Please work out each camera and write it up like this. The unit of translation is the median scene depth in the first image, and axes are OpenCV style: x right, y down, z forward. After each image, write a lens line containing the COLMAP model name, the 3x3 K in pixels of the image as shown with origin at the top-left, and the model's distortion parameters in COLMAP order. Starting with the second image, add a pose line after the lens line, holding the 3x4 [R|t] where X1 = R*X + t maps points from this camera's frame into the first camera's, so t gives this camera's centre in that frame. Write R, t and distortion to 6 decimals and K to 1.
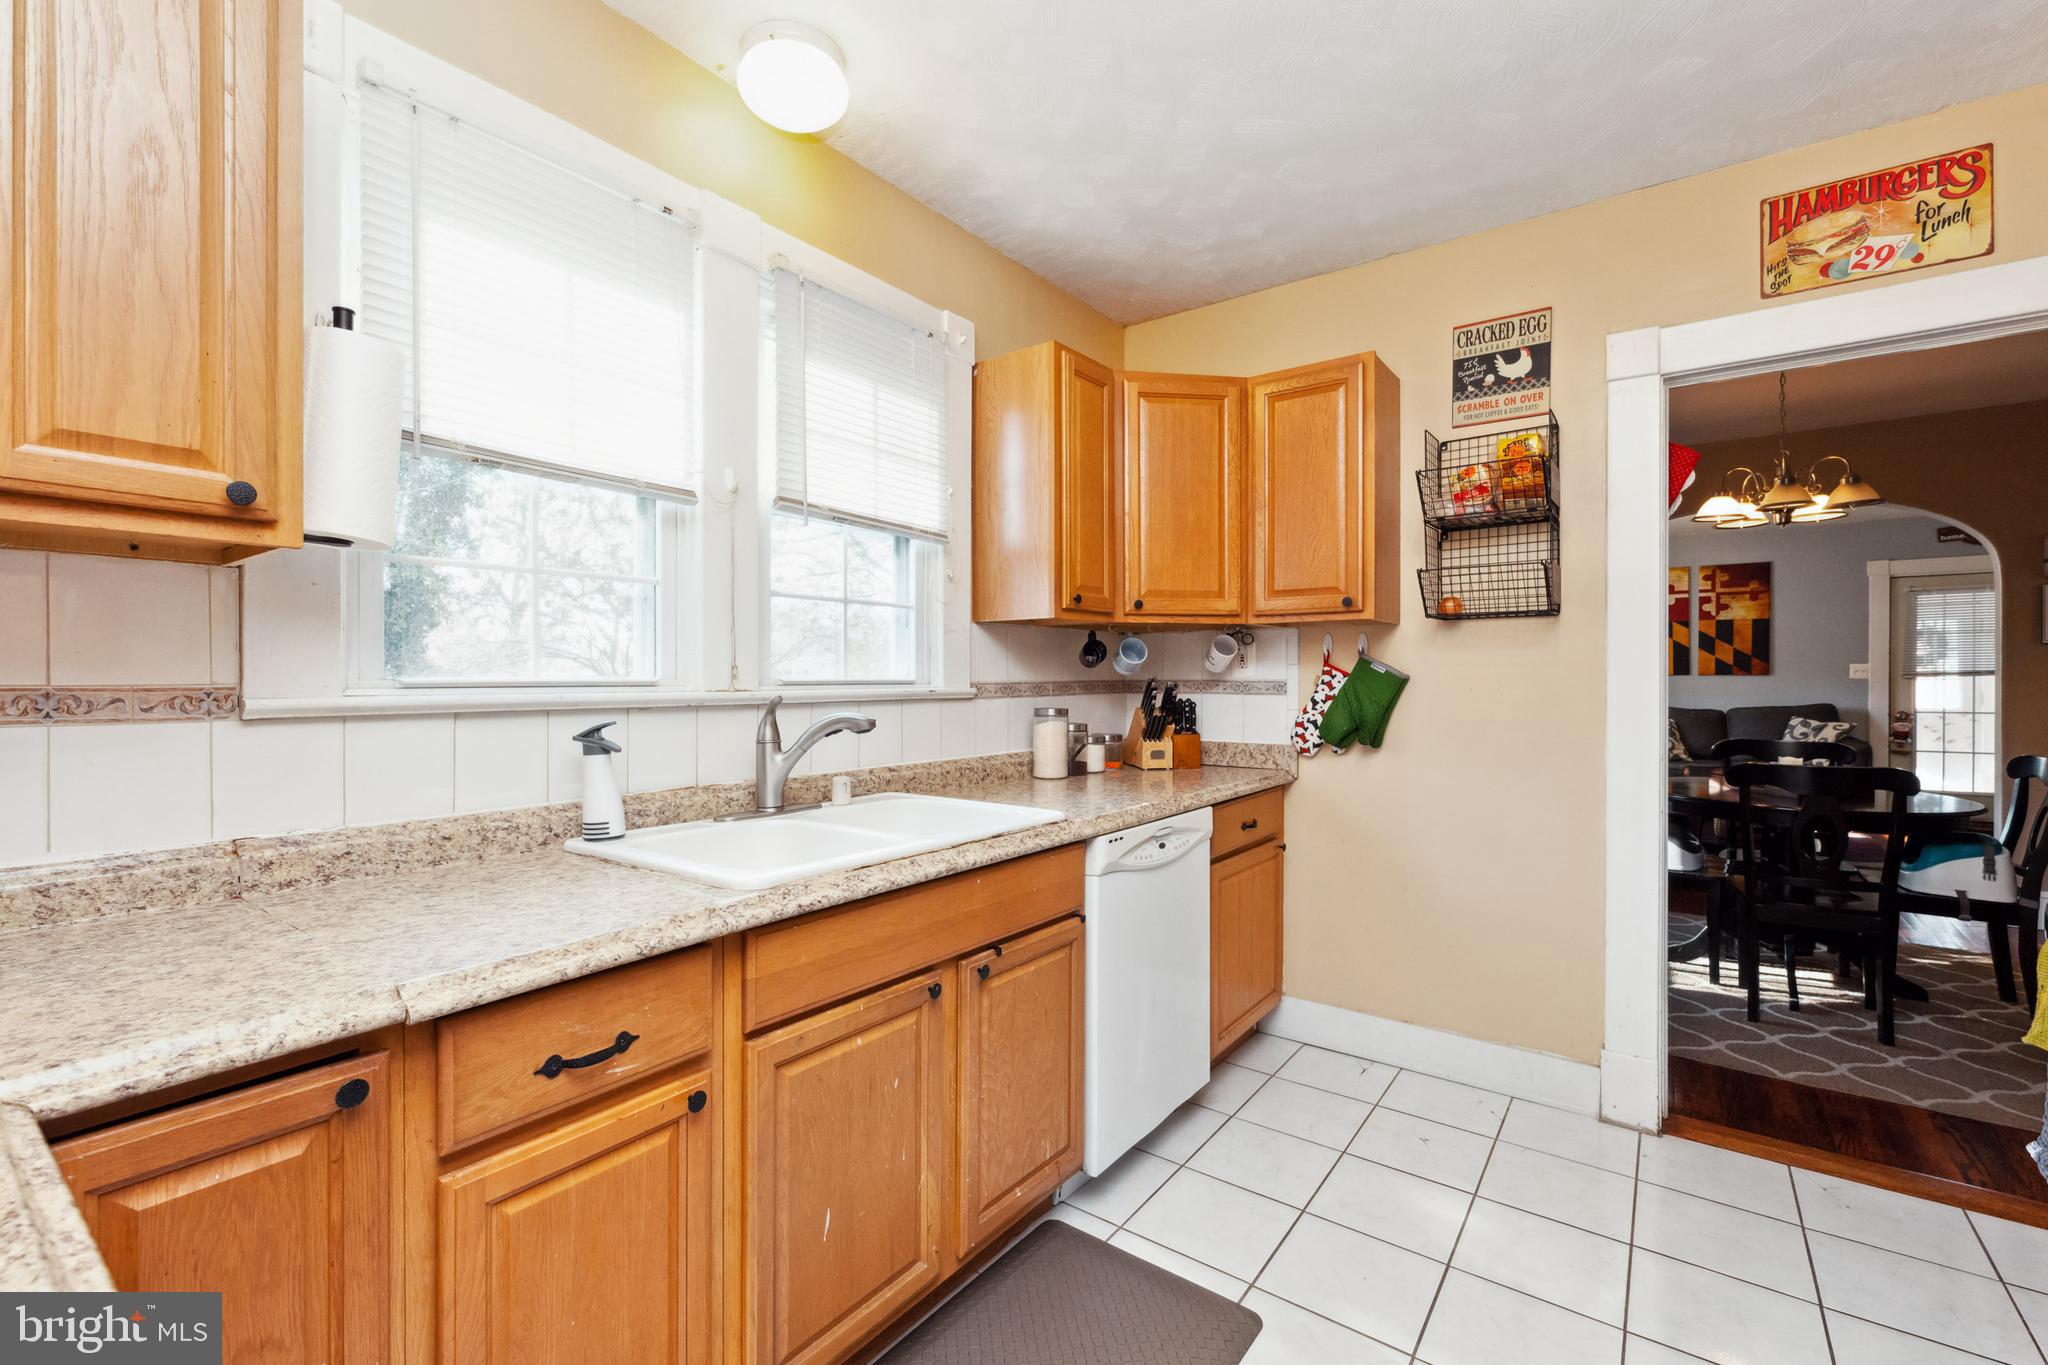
lens RADIAL K [[850.6, 0, 1064.7], [0, 850.6, 684.9], [0, 0, 1]] dist [-0.003218, 0.001187]
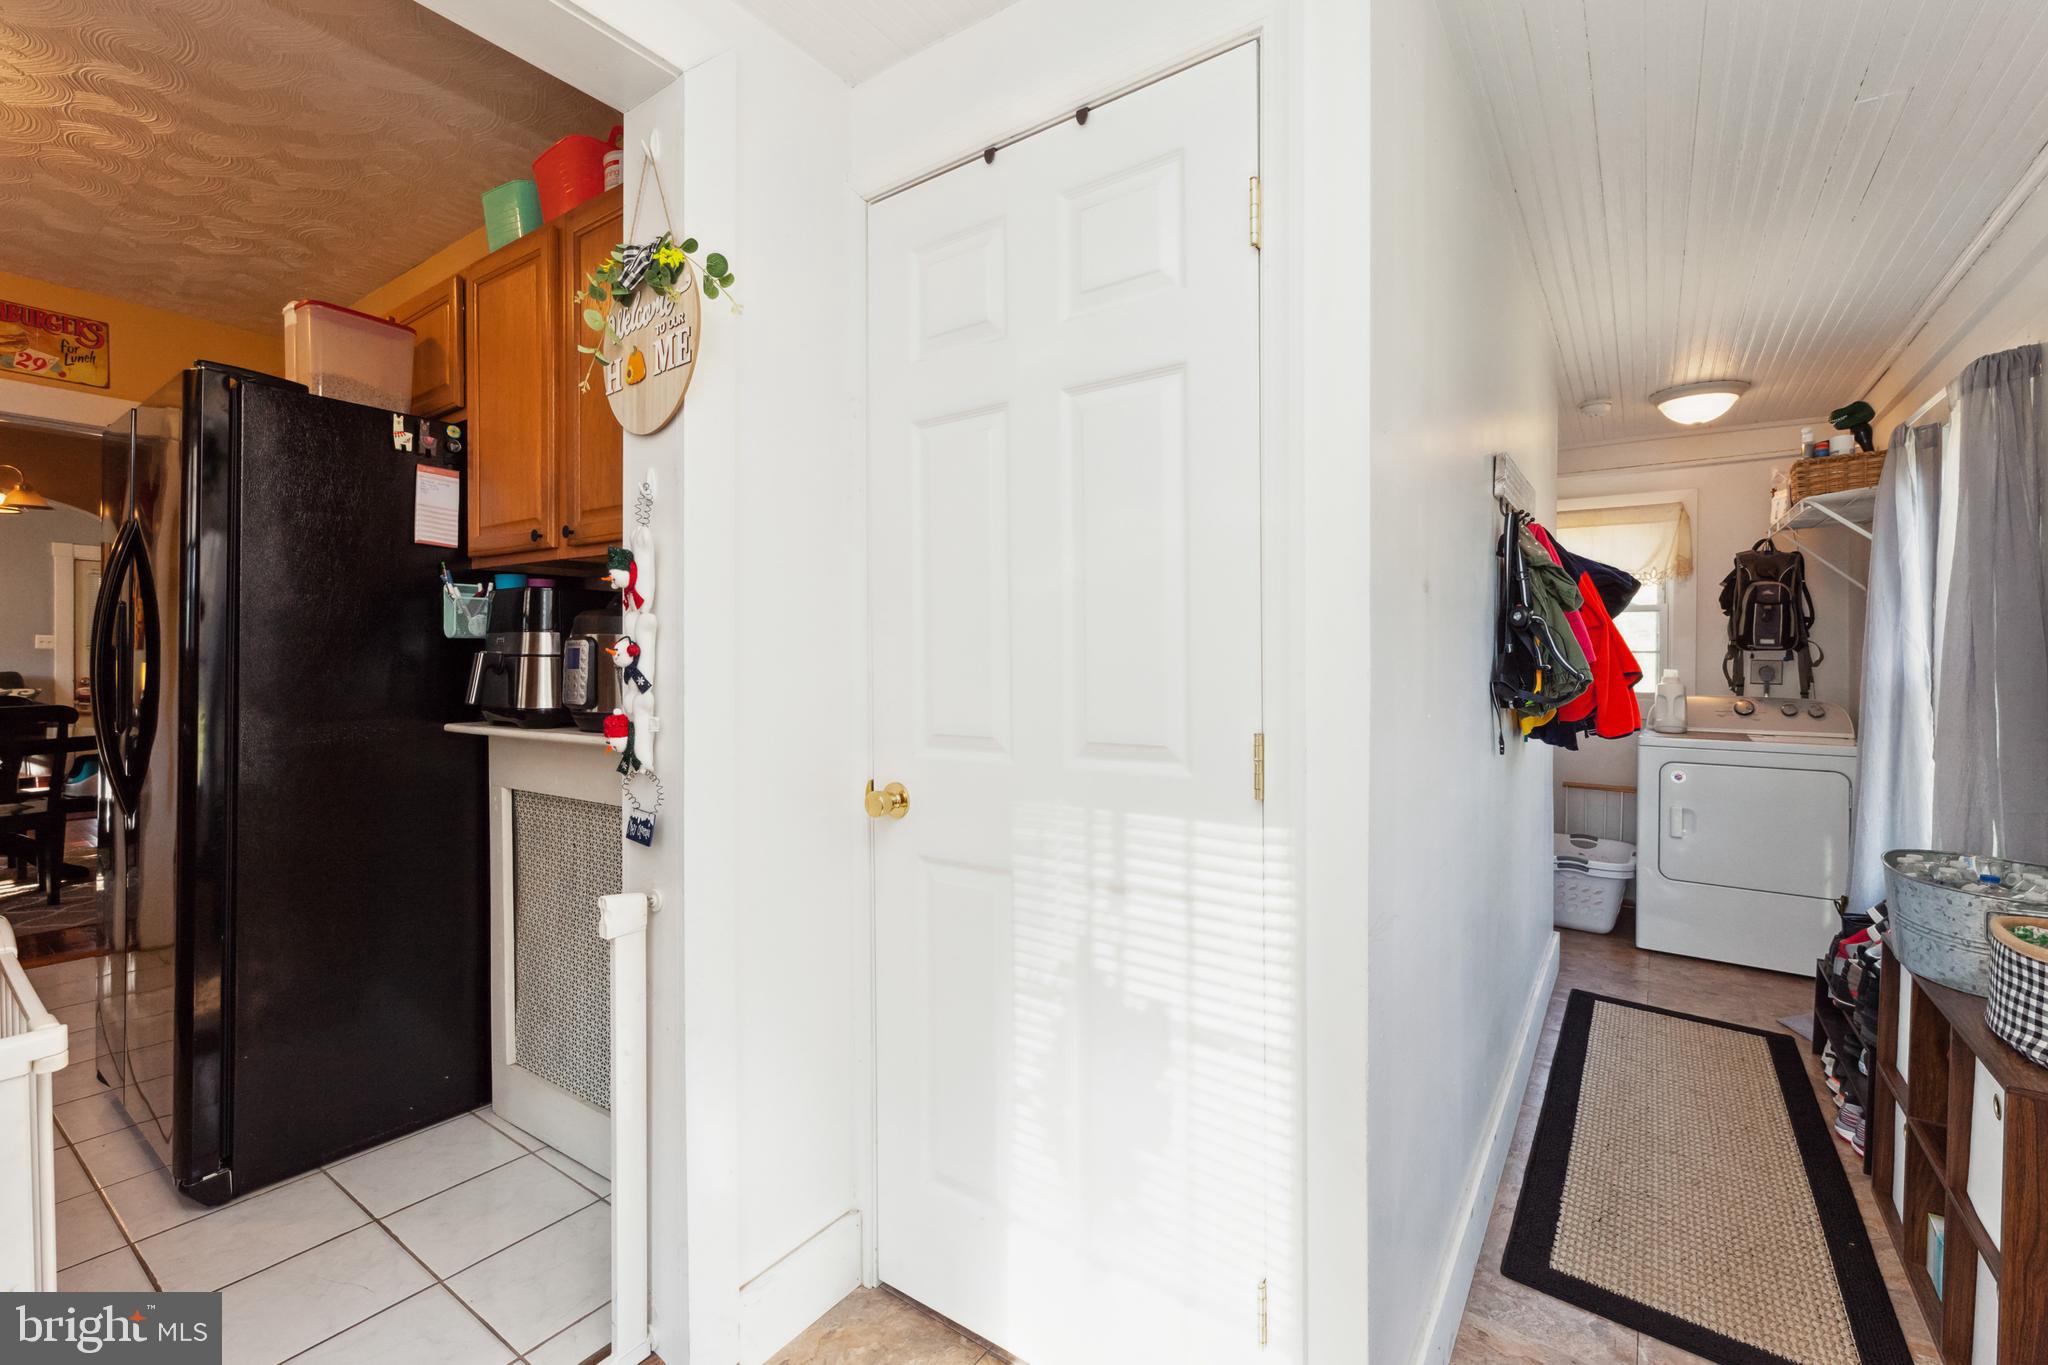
lens RADIAL K [[850.6, 0, 982.9], [0, 850.6, 662.9], [0, 0, 1]] dist [-0.003218, 0.001187]
pose [[-0.009796, -0.000532, 0.999952, -0.156775], [0.000836, 1.000000, 0.000540, 0.010752], [-0.999952, 0.000842, -0.009796, -0.184497]]
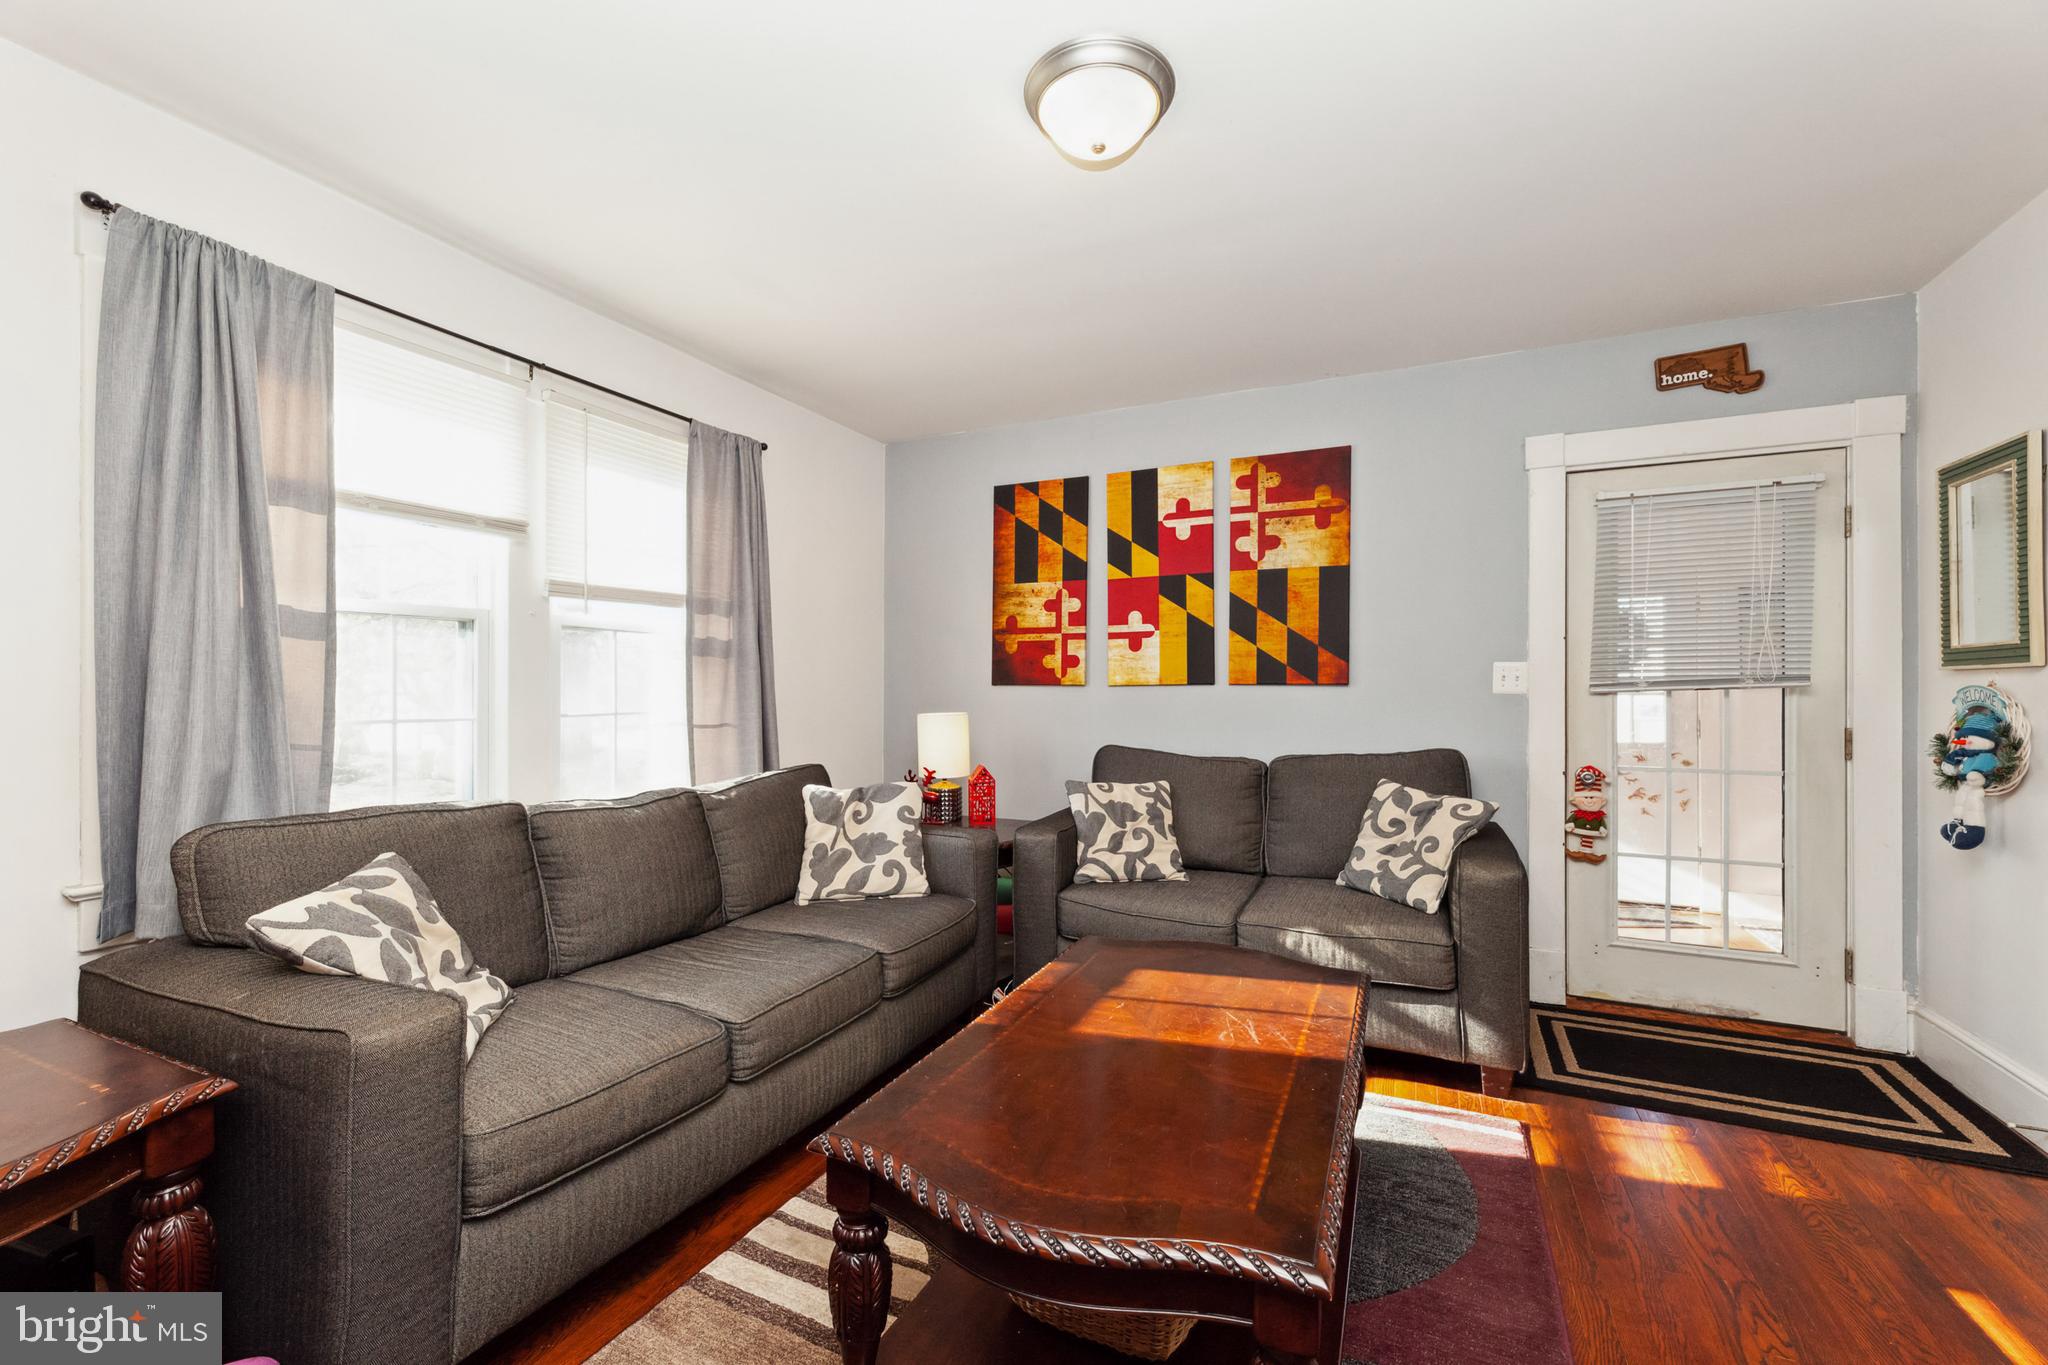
lens RADIAL K [[857.5, 0, 1043.5], [0, 857.5, 683.7], [0, 0, 1]] dist [0.001936, -0.001291]
pose [[0.979124, -0.000900, 0.203264, 0.570402], [0.001831, 0.999989, -0.004396, -0.010968], [-0.203258, 0.004676, 0.979114, 0.572669]]
